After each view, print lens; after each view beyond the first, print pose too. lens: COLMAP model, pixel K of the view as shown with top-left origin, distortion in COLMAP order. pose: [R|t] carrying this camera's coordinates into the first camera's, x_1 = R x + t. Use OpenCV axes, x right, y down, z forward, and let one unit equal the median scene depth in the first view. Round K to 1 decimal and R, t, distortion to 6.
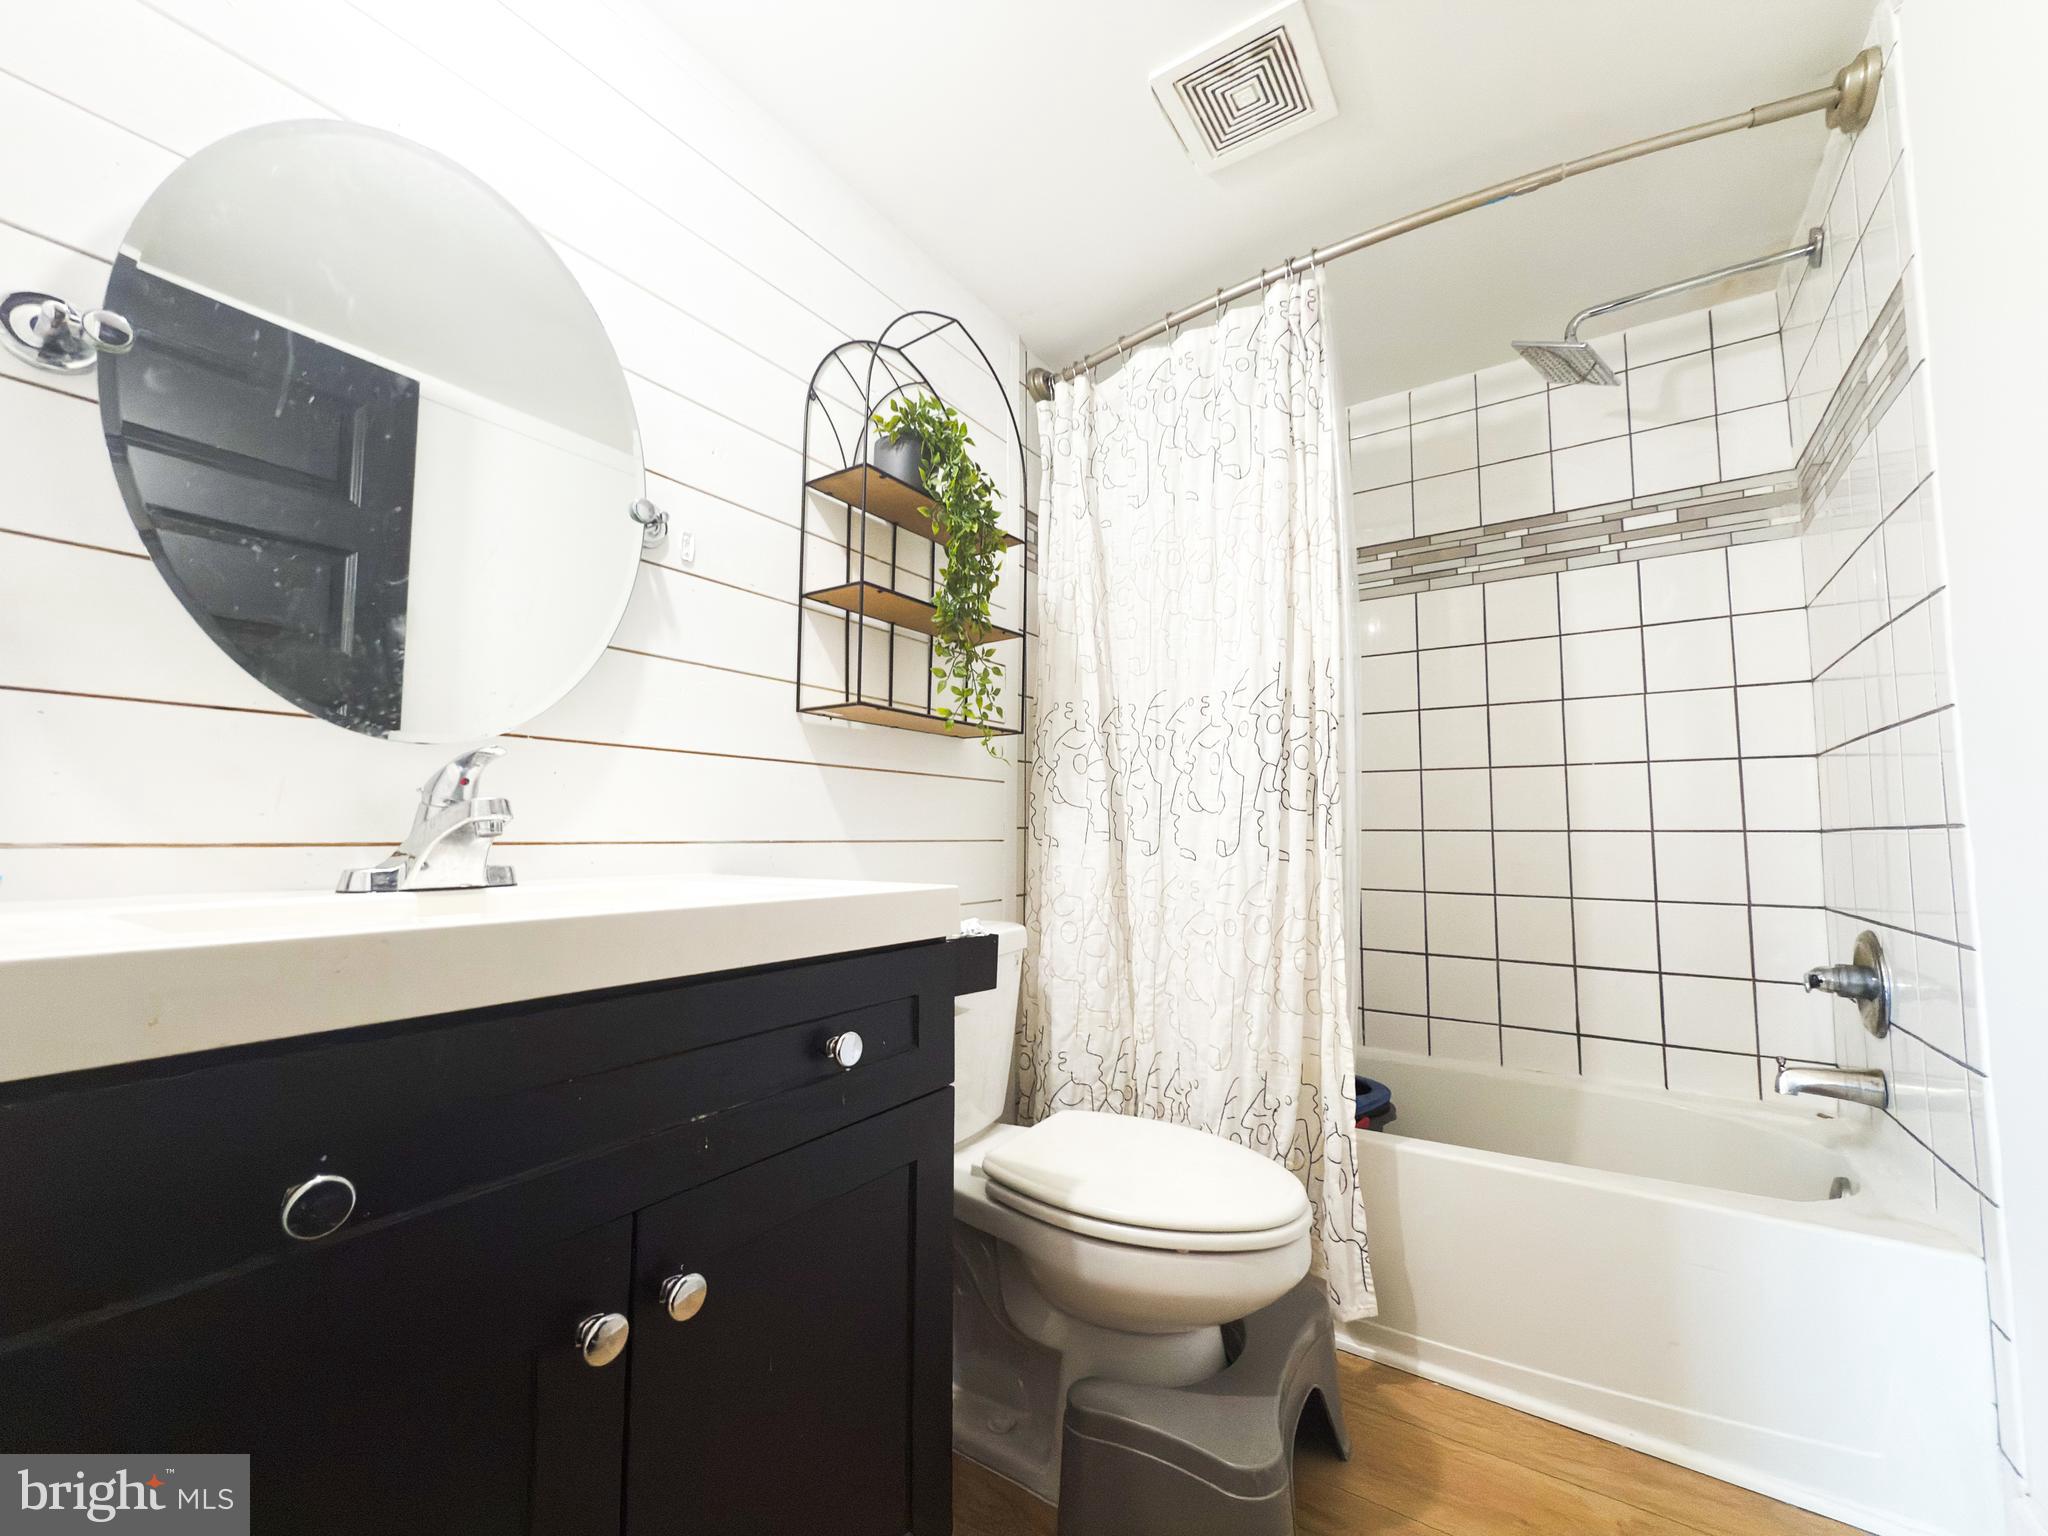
lens RADIAL K [[814.8, 0, 1026.3], [0, 814.8, 767.9], [0, 0, 1]] dist [0.001395, -0.000153]
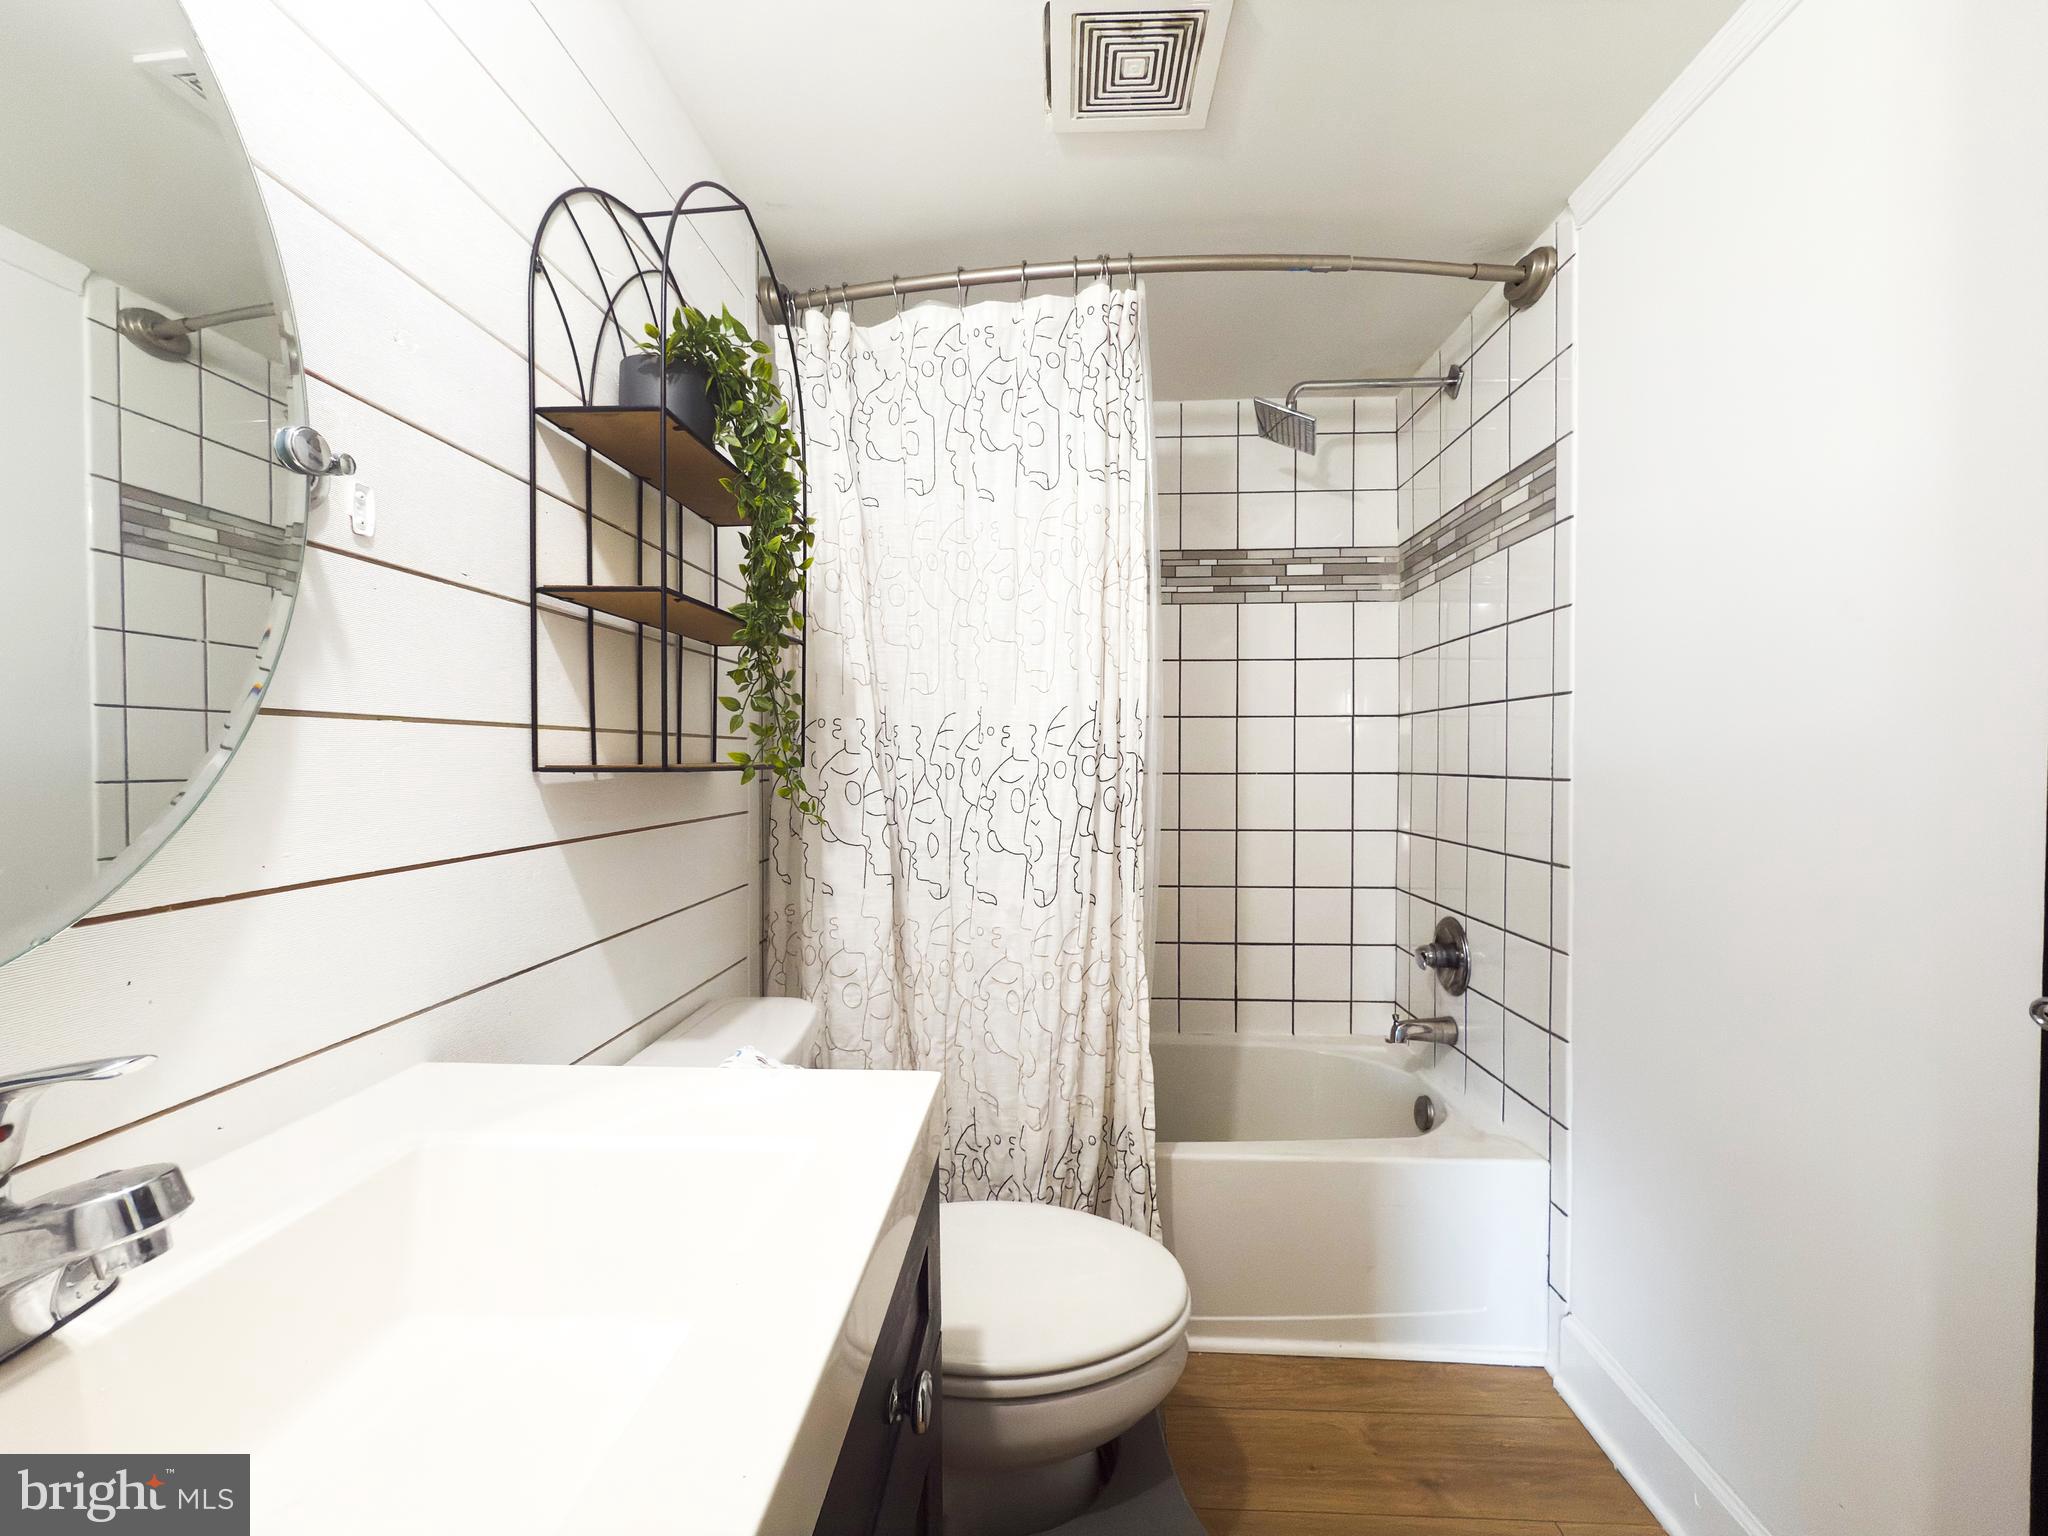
lens RADIAL K [[814.8, 0, 1025.7], [0, 814.8, 770.2], [0, 0, 1]] dist [0.001395, -0.000153]
pose [[0.857759, -0.012548, 0.513899, -0.254225], [-0.036112, 0.995761, 0.084590, -0.126599], [-0.512782, -0.091116, 0.853670, 0.216948]]
